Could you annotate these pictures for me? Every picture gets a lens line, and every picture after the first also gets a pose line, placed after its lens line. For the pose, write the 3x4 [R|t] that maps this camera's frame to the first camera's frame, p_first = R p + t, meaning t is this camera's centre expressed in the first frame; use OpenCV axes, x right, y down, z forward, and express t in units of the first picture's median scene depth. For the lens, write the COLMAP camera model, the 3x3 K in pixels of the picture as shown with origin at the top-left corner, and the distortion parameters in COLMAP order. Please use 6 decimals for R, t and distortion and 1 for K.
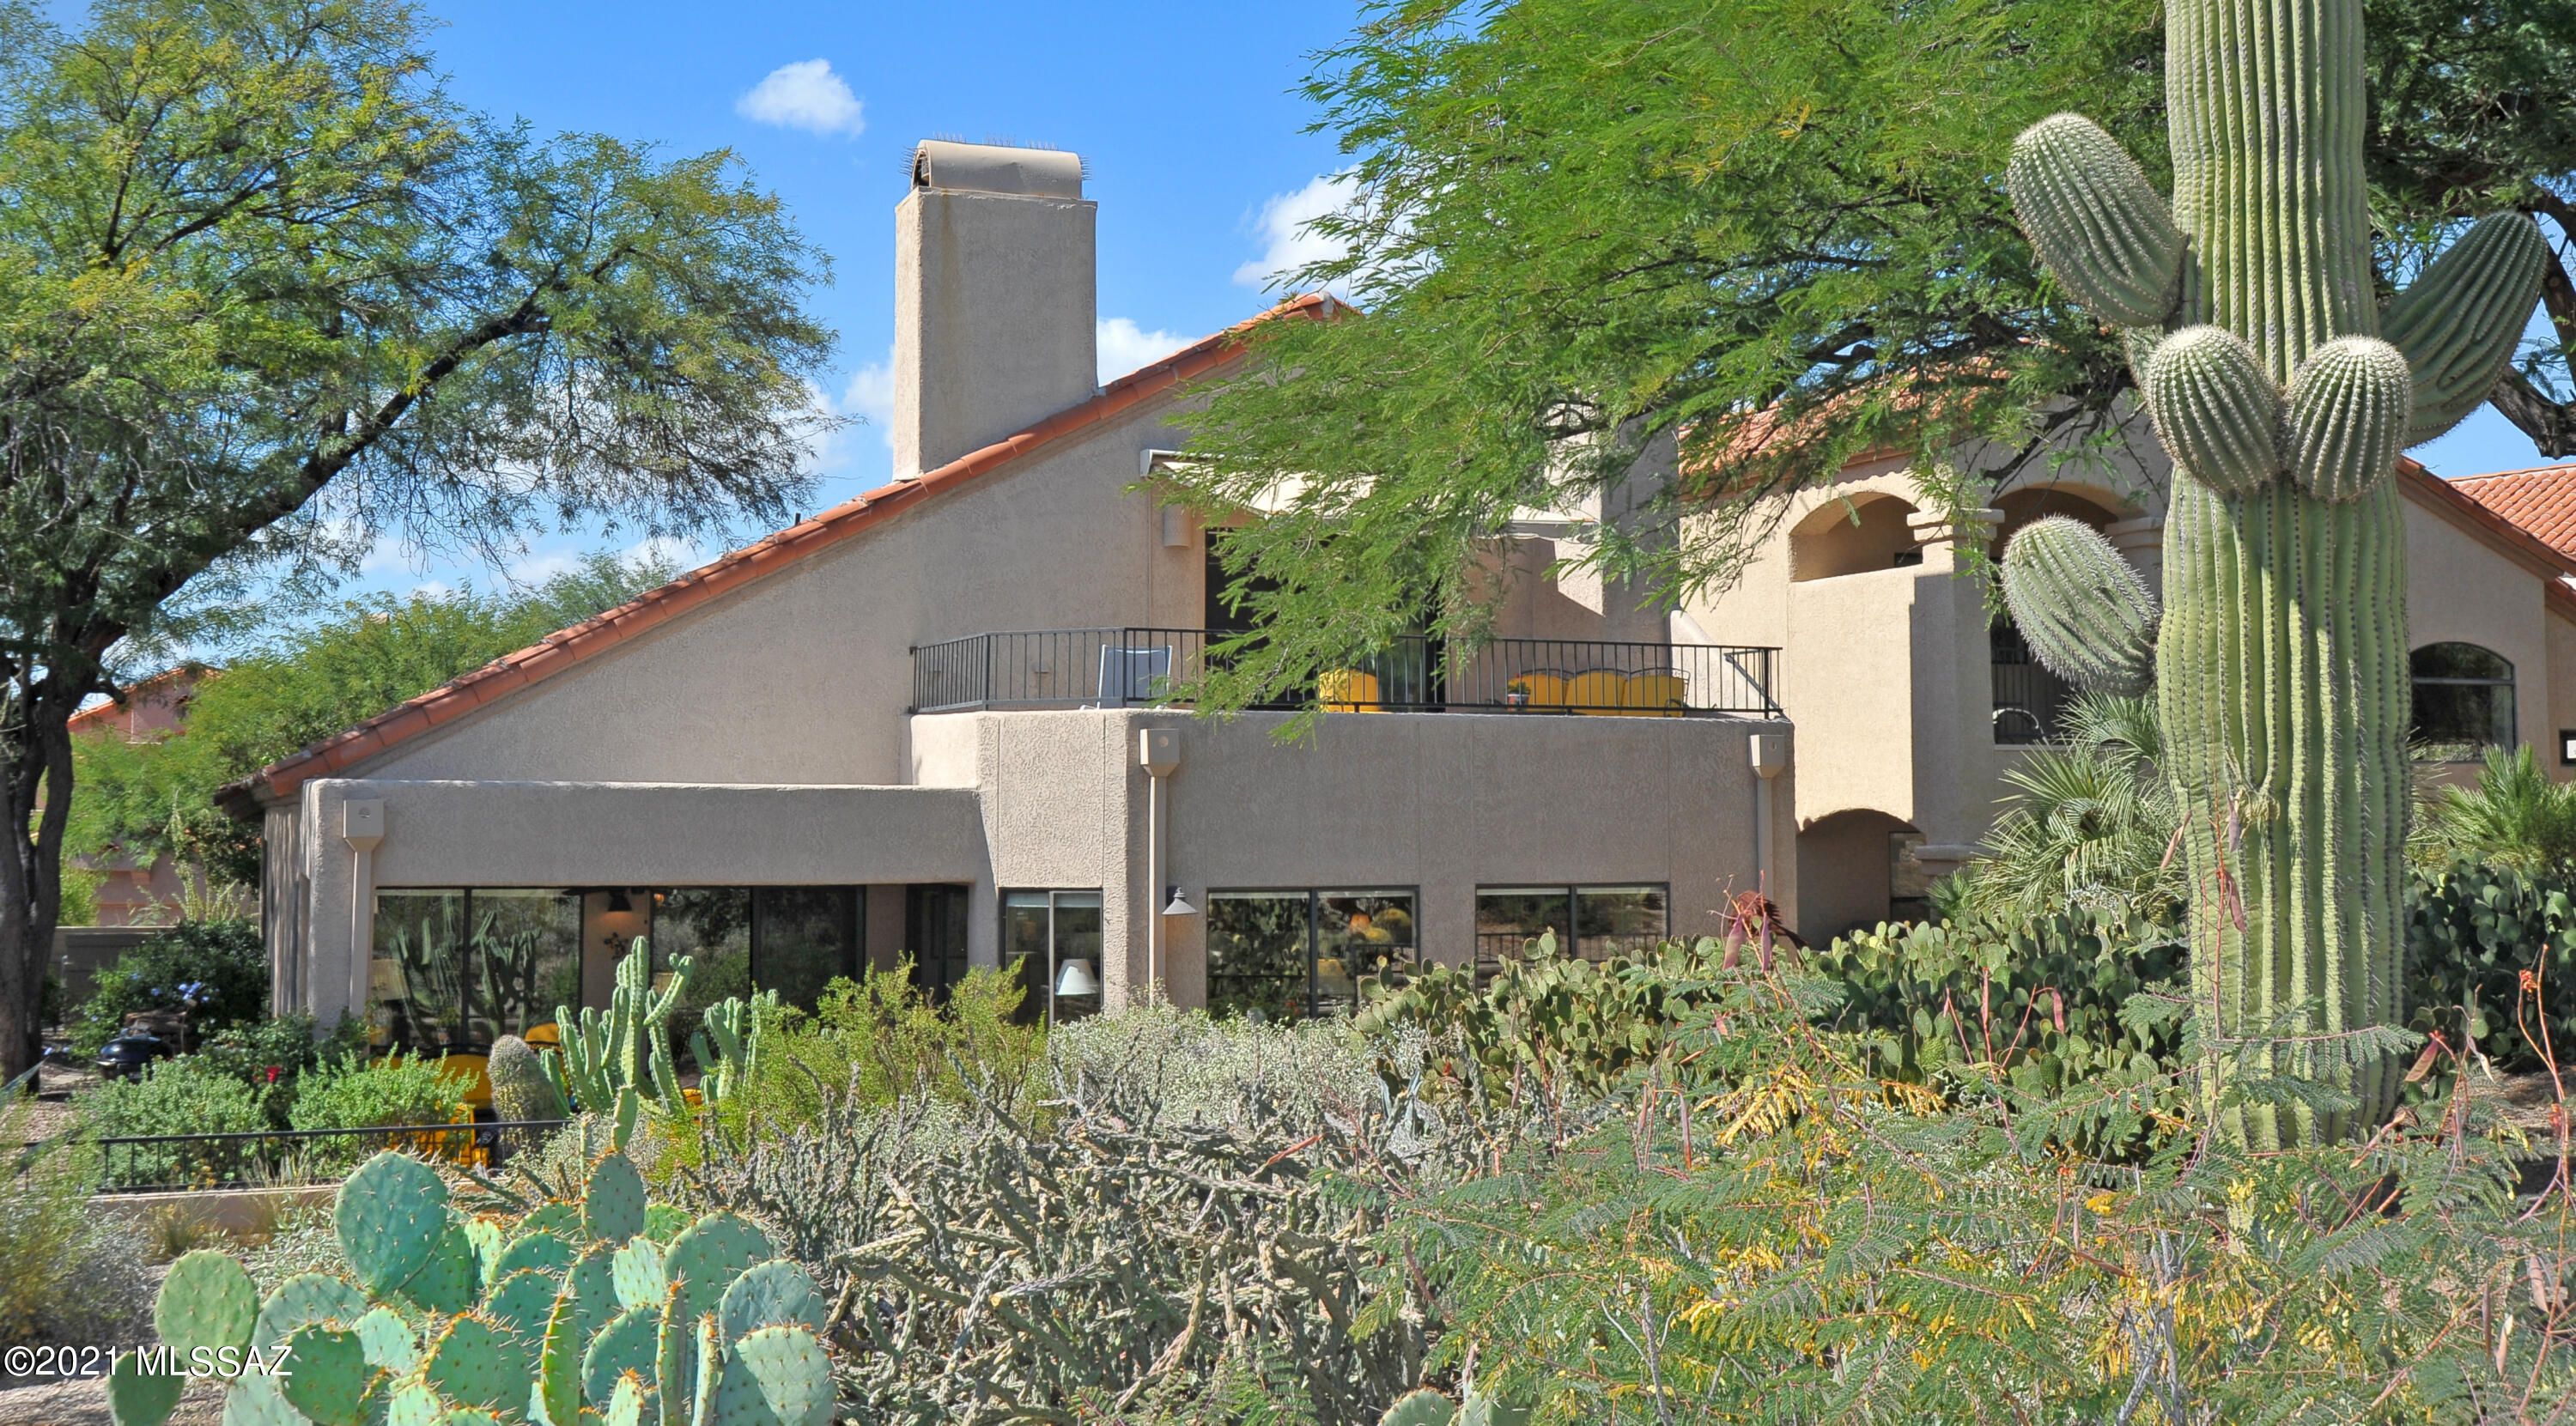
lens RADIAL K [[2513.4, 0, 1287.1], [0, 2513.4, 762.3], [0, 0, 1]] dist [0.104463, 0.000402]
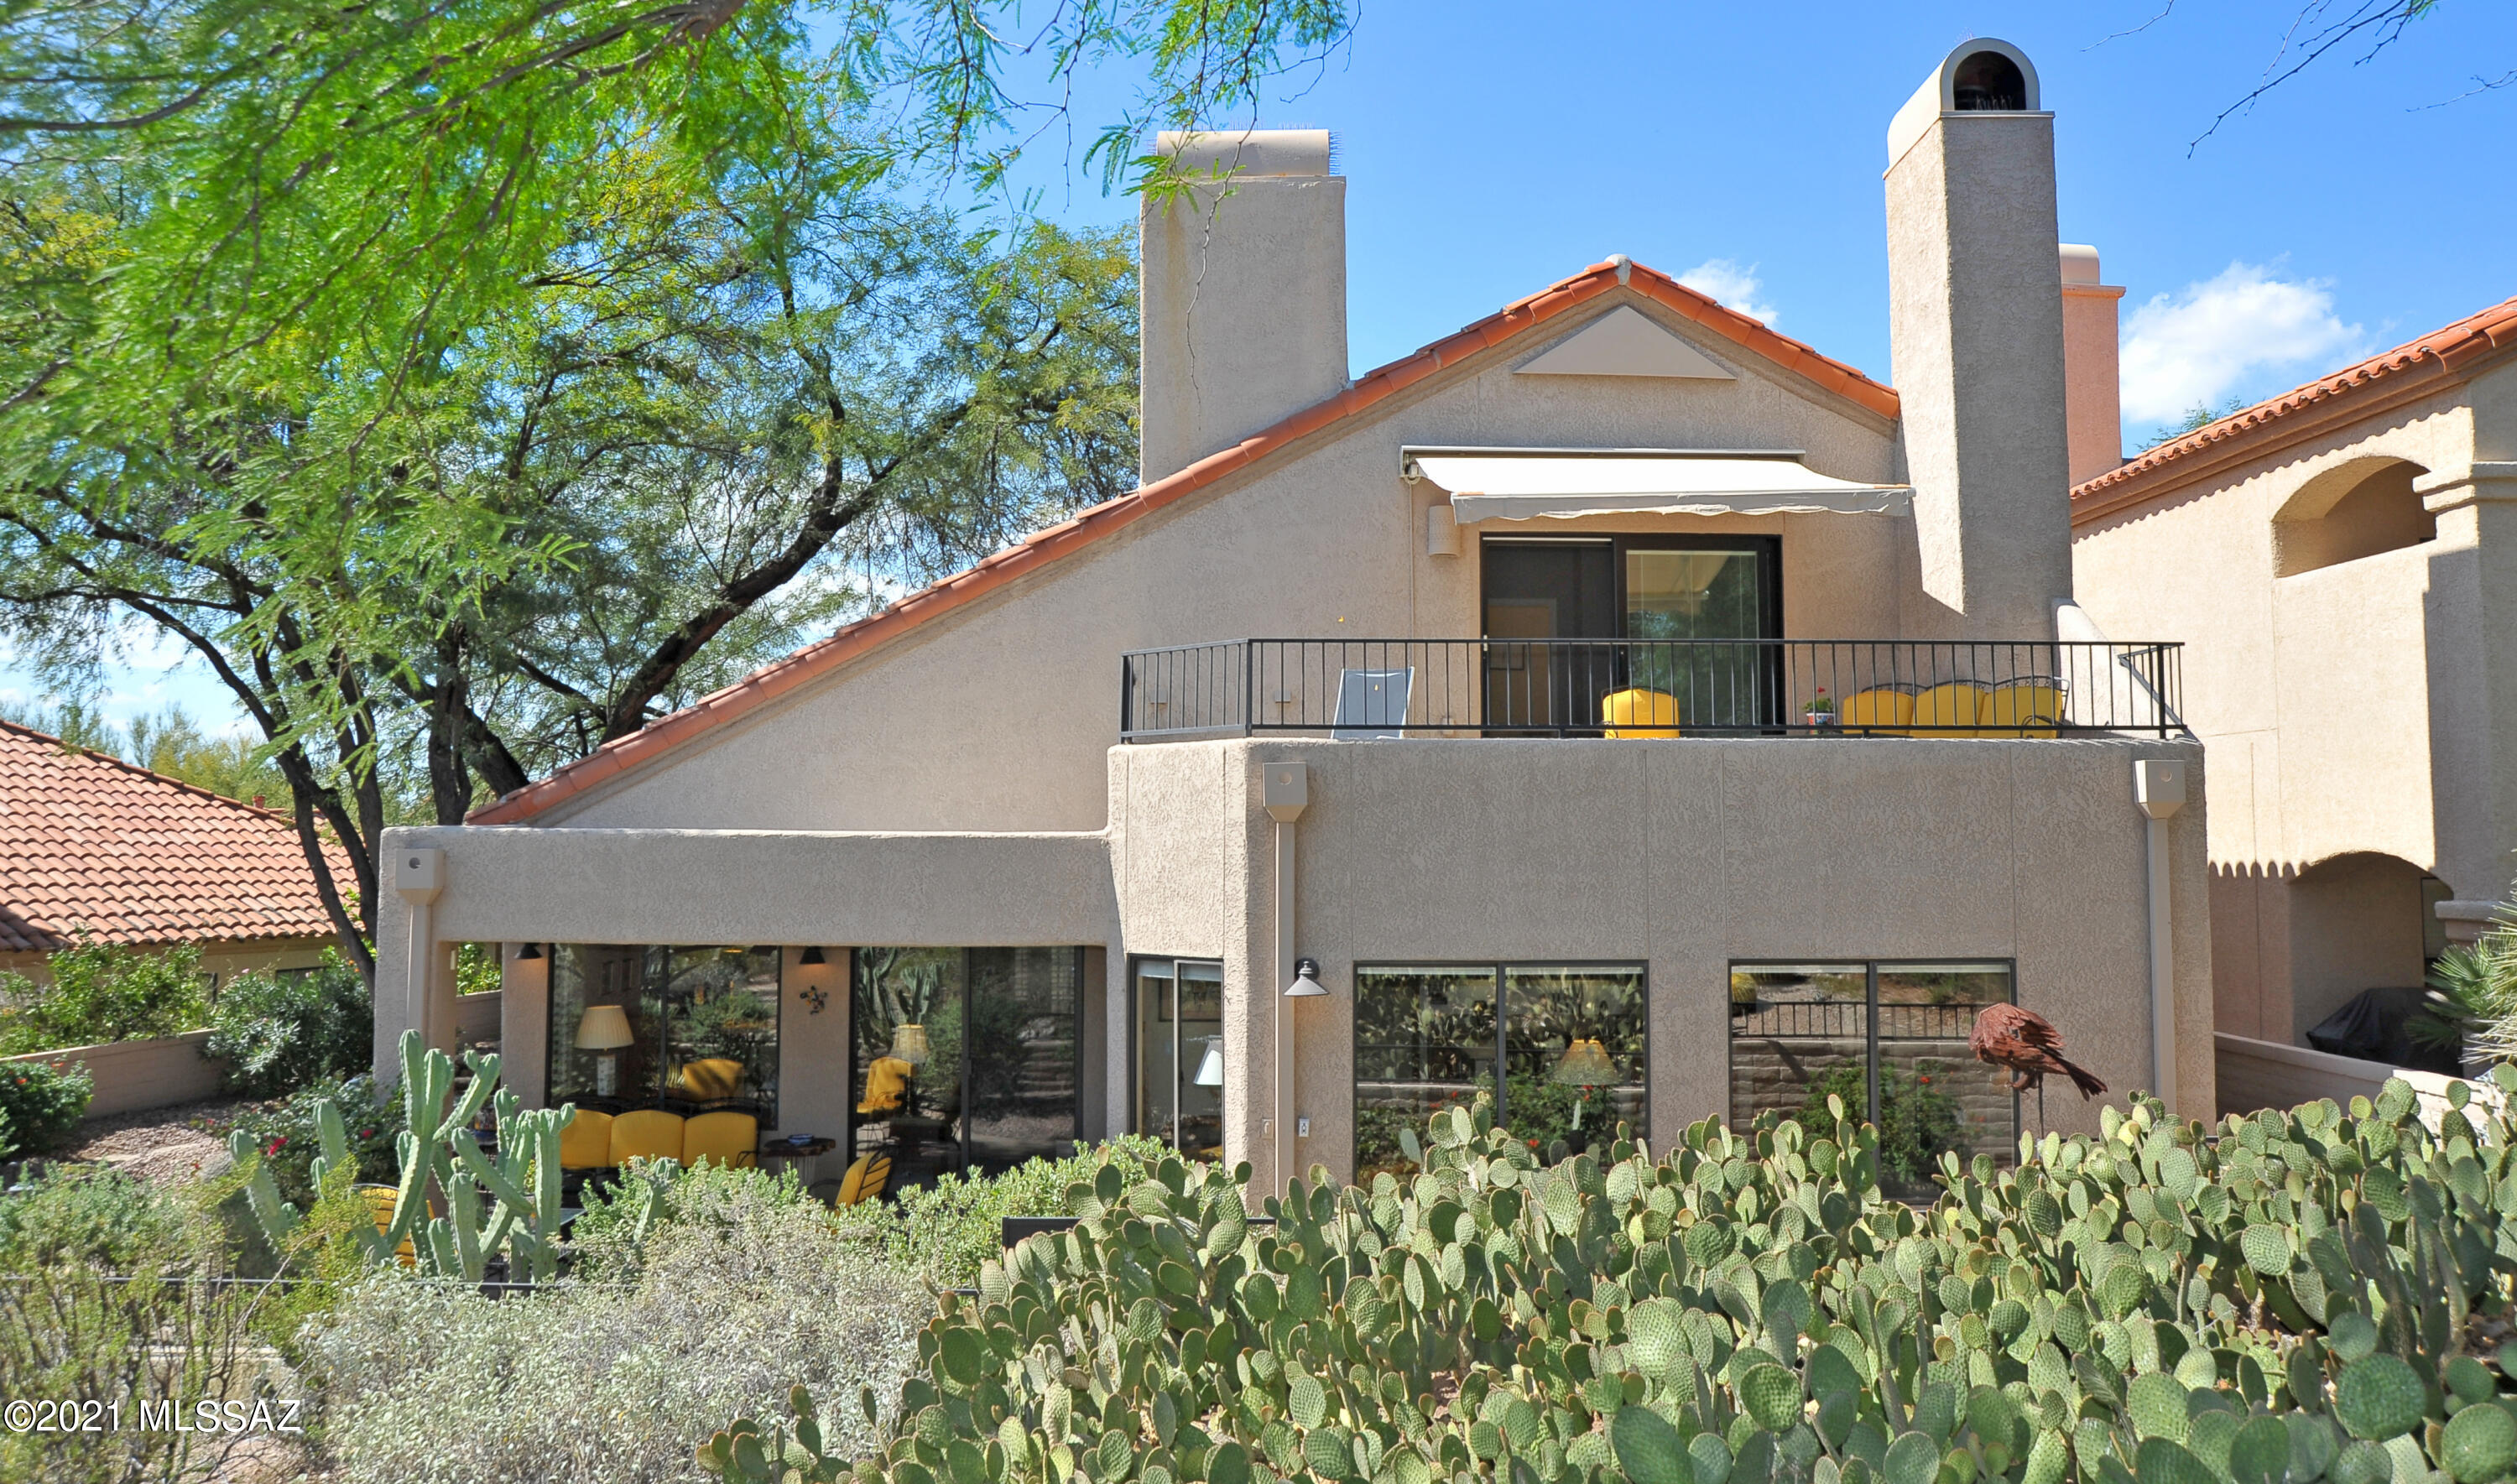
lens RADIAL K [[1917.4, 0, 1258.5], [0, 1917.4, 742.0], [0, 0, 1]] dist [-0.001940, 0.004085]
pose [[0.934694, -0.016889, -0.355053, 0.136047], [0.007382, 0.999577, -0.028113, -0.002254], [0.355377, 0.023656, 0.934423, 0.362372]]
